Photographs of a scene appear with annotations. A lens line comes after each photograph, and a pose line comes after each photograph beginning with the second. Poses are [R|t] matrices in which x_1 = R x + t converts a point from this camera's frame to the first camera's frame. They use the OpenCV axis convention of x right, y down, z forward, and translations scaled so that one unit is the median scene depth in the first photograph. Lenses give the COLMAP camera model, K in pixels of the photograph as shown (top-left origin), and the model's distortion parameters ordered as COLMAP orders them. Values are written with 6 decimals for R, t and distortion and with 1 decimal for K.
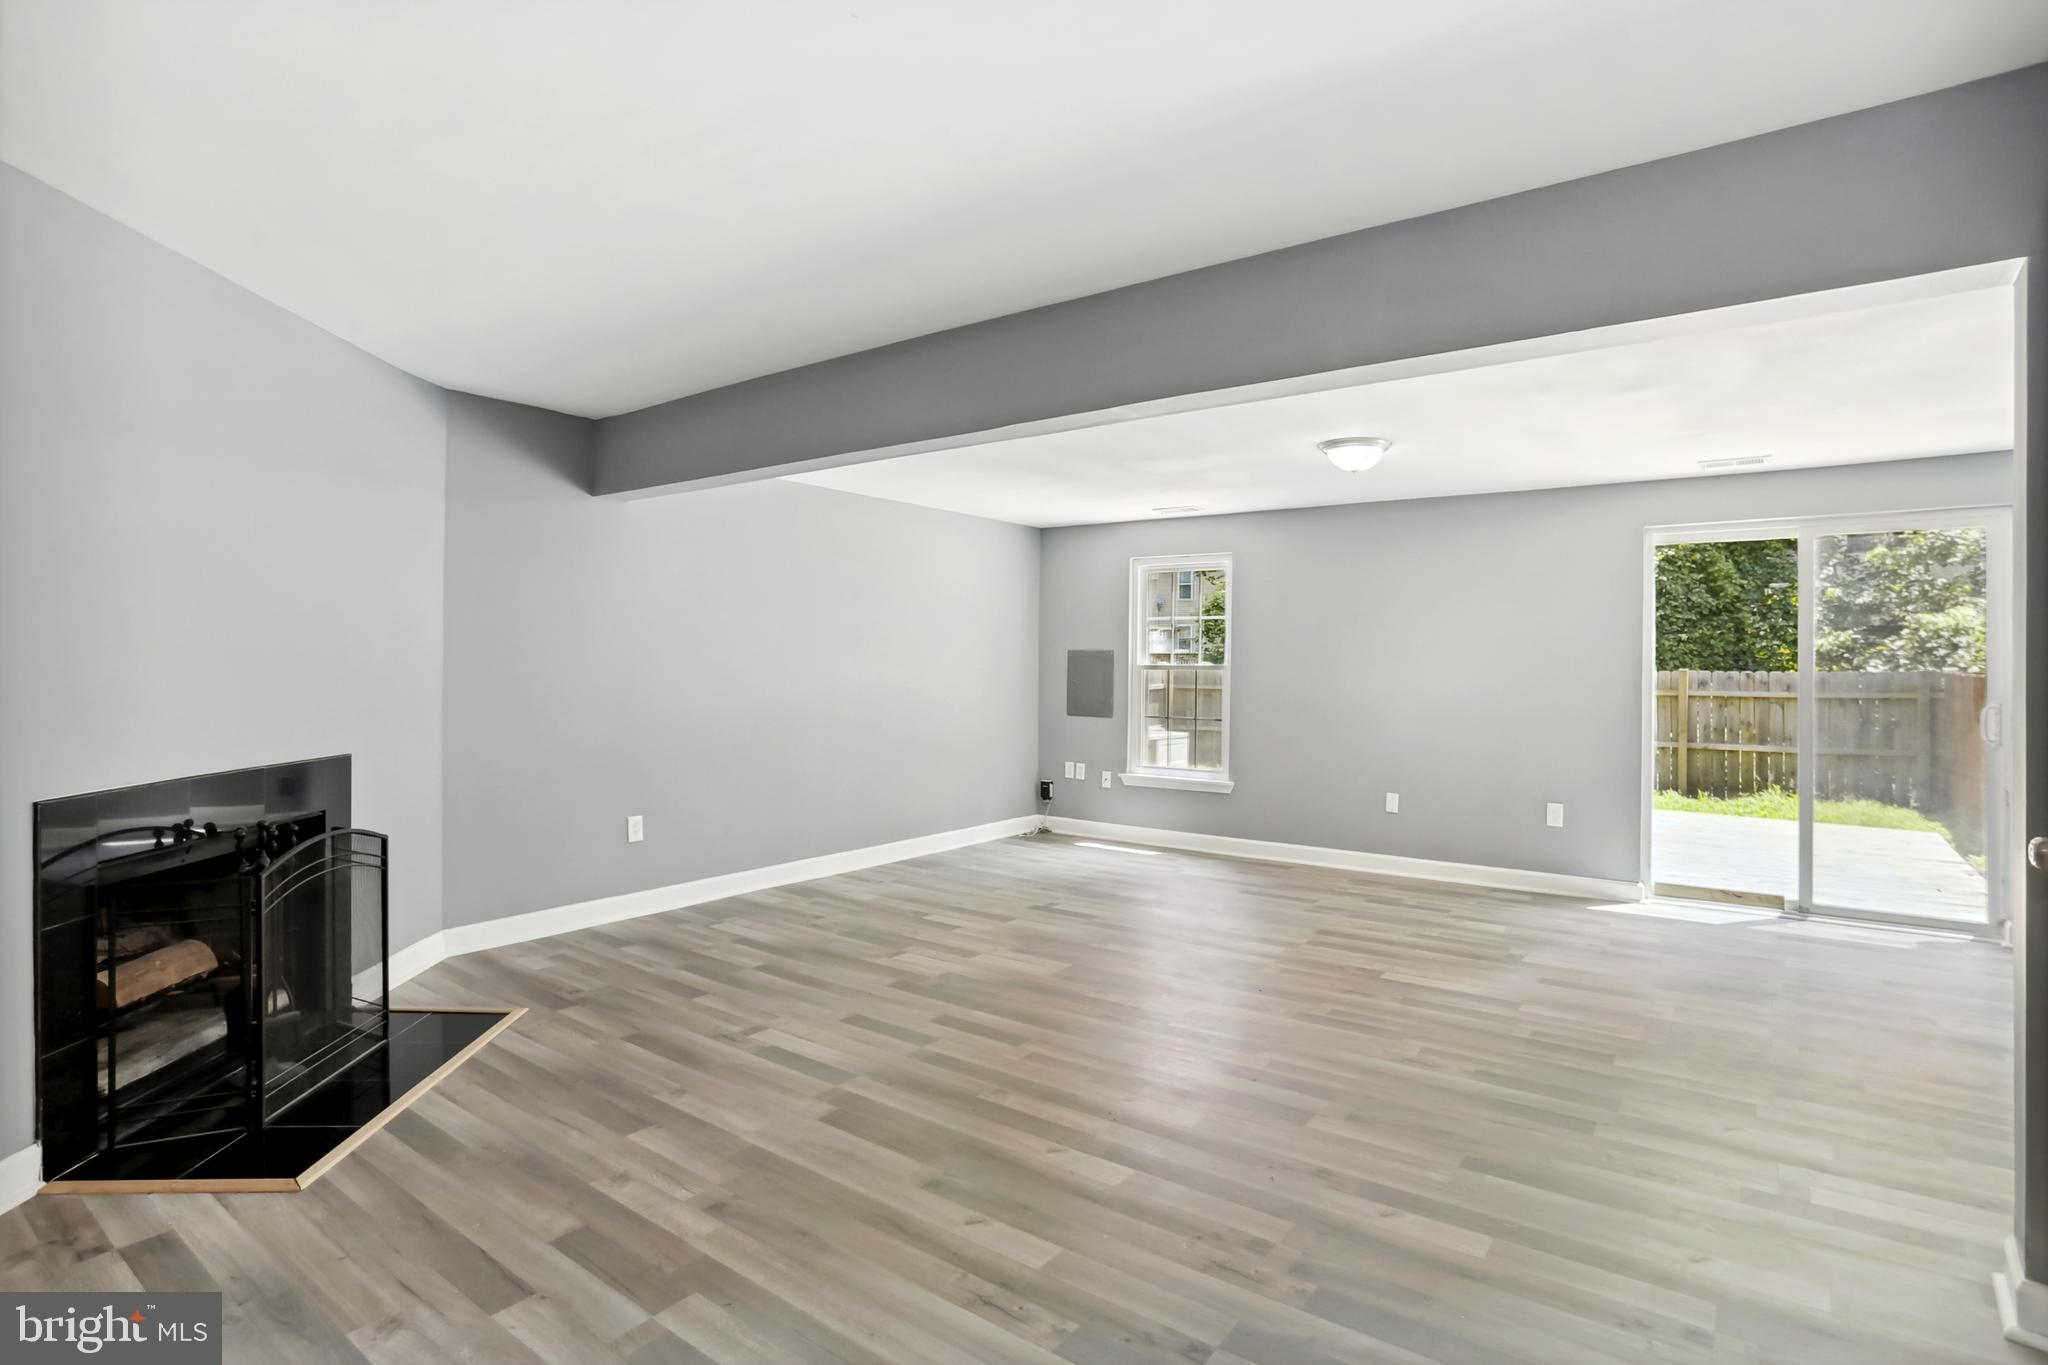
lens RADIAL K [[1026.3, 0, 1025.5], [0, 1026.3, 661.5], [0, 0, 1]] dist [-0.076642, 0.034472]
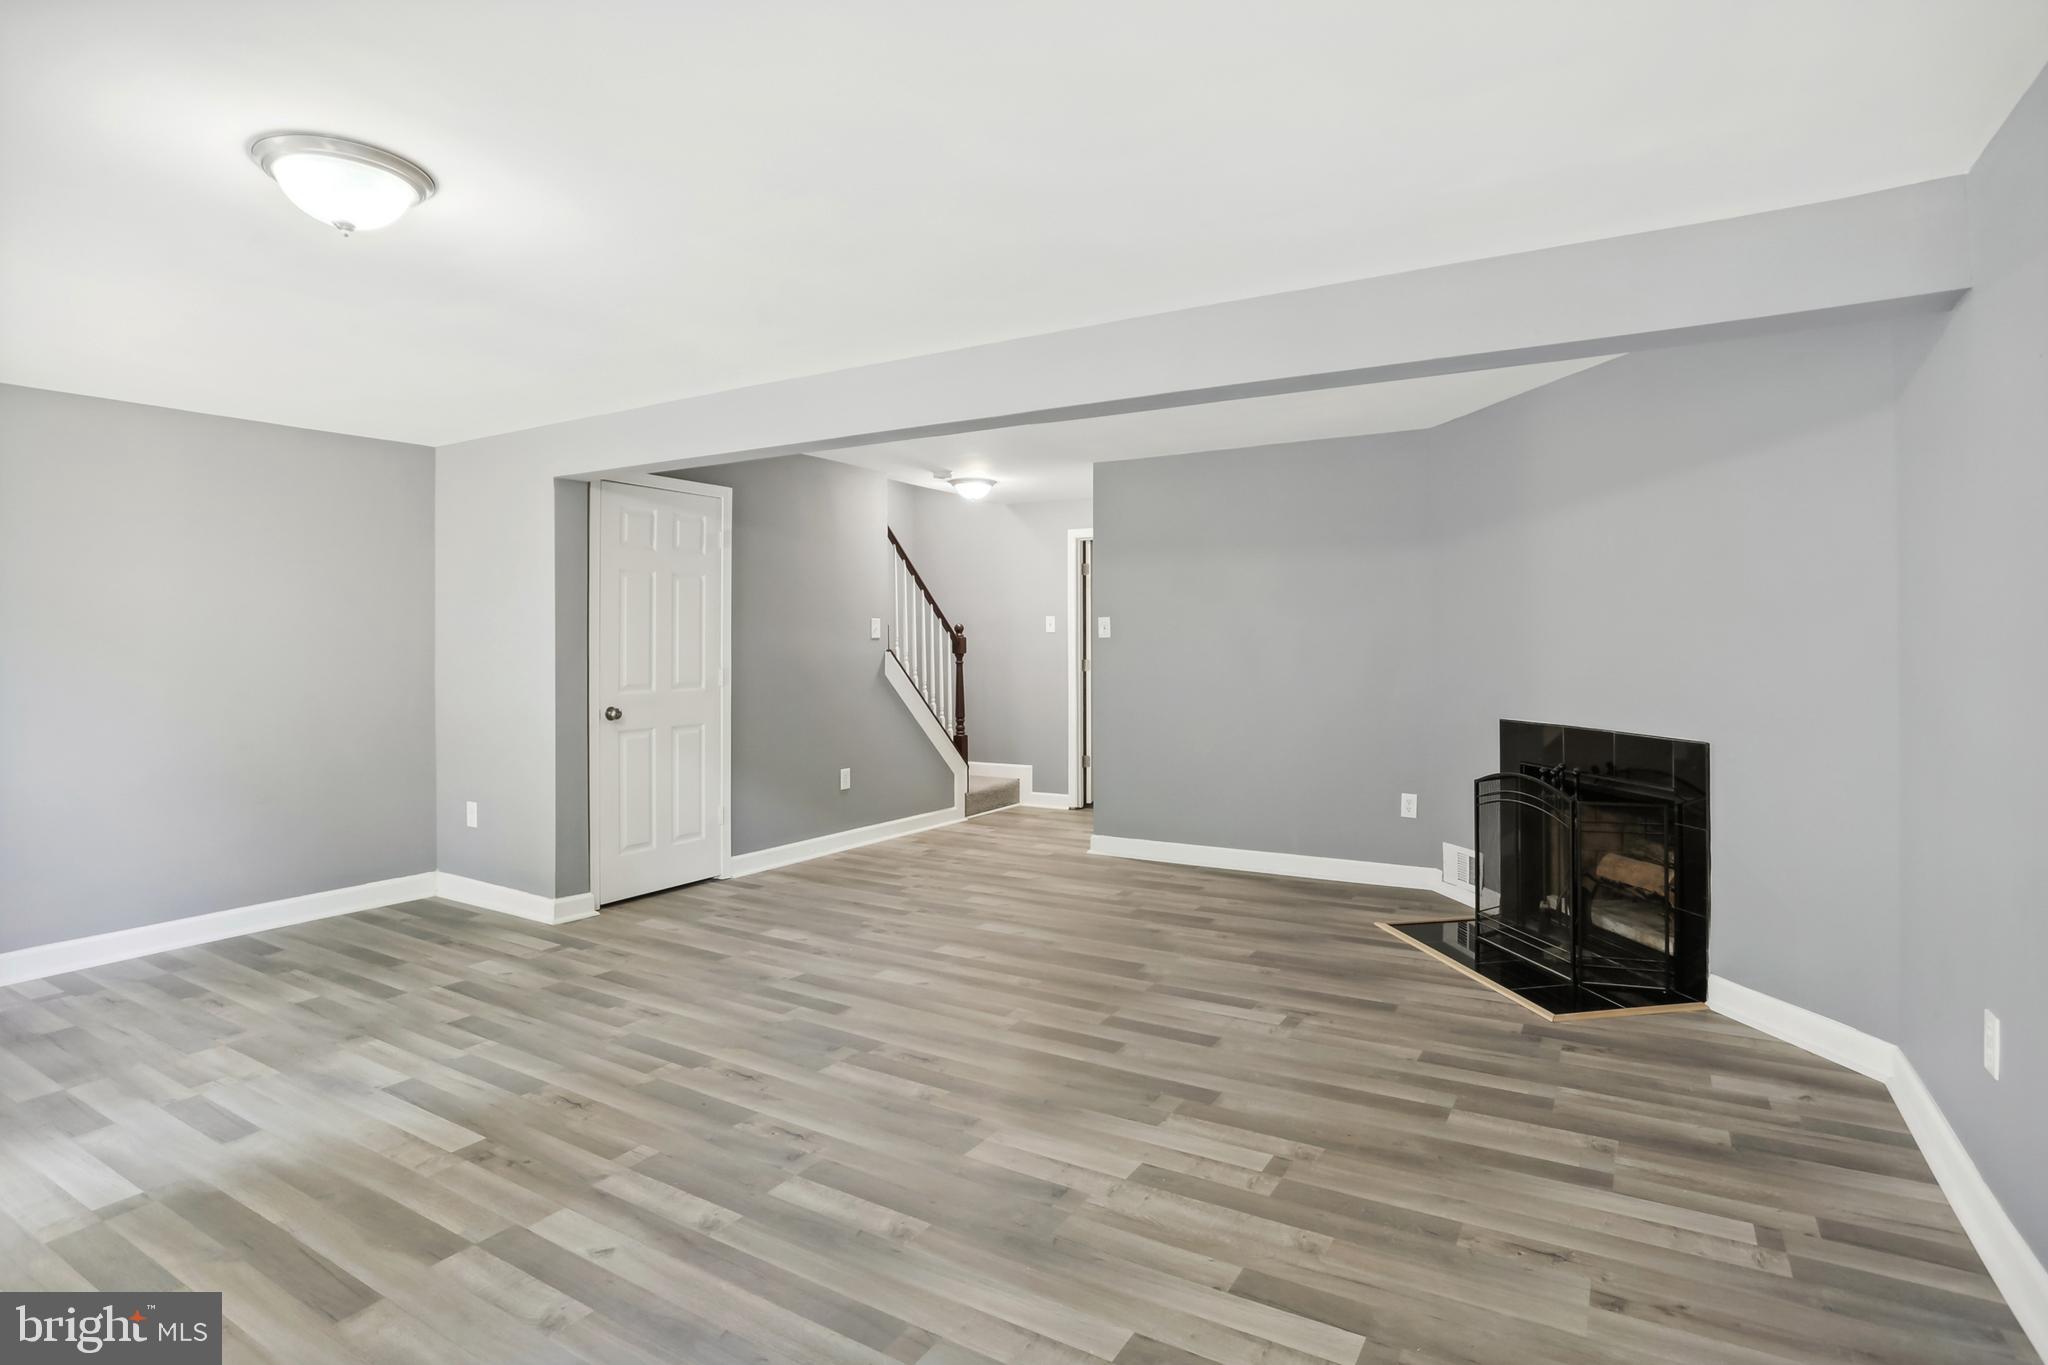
lens RADIAL K [[1026.3, 0, 1025.5], [0, 1026.3, 661.5], [0, 0, 1]] dist [-0.076642, 0.034472]
pose [[-0.995739, 0.000030, -0.092216, 0.072120], [-0.001330, 0.999891, 0.014689, 0.000000], [0.092206, 0.014749, -0.995631, 1.765764]]
